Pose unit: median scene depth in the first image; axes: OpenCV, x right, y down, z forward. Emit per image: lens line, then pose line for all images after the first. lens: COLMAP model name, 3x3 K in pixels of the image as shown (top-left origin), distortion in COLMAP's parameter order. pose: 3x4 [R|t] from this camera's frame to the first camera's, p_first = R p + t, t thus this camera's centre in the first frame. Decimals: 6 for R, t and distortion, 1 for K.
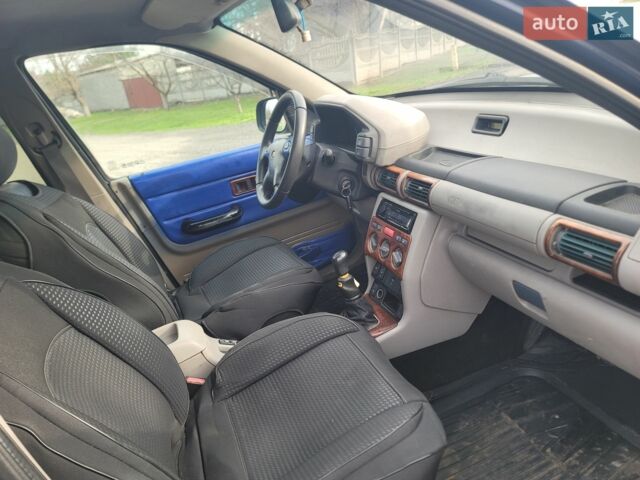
lens RADIAL K [[473.7, 0, 320.0], [0, 473.7, 240.0], [0, 0, 1]] dist [0.097855, -0.070573]
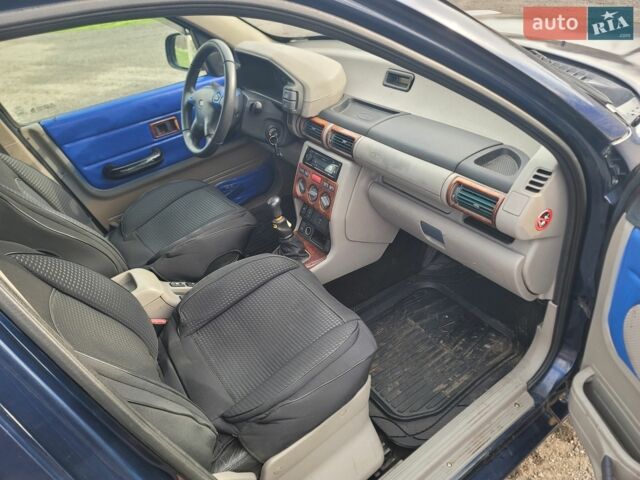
lens RADIAL K [[473.7, 0, 320.0], [0, 473.7, 240.0], [0, 0, 1]] dist [0.097855, -0.070573]
pose [[0.975445, -0.068263, 0.209398, -0.093361], [0.030549, 0.983500, 0.178310, -0.073163], [-0.218115, -0.167535, 0.961435, -0.120863]]
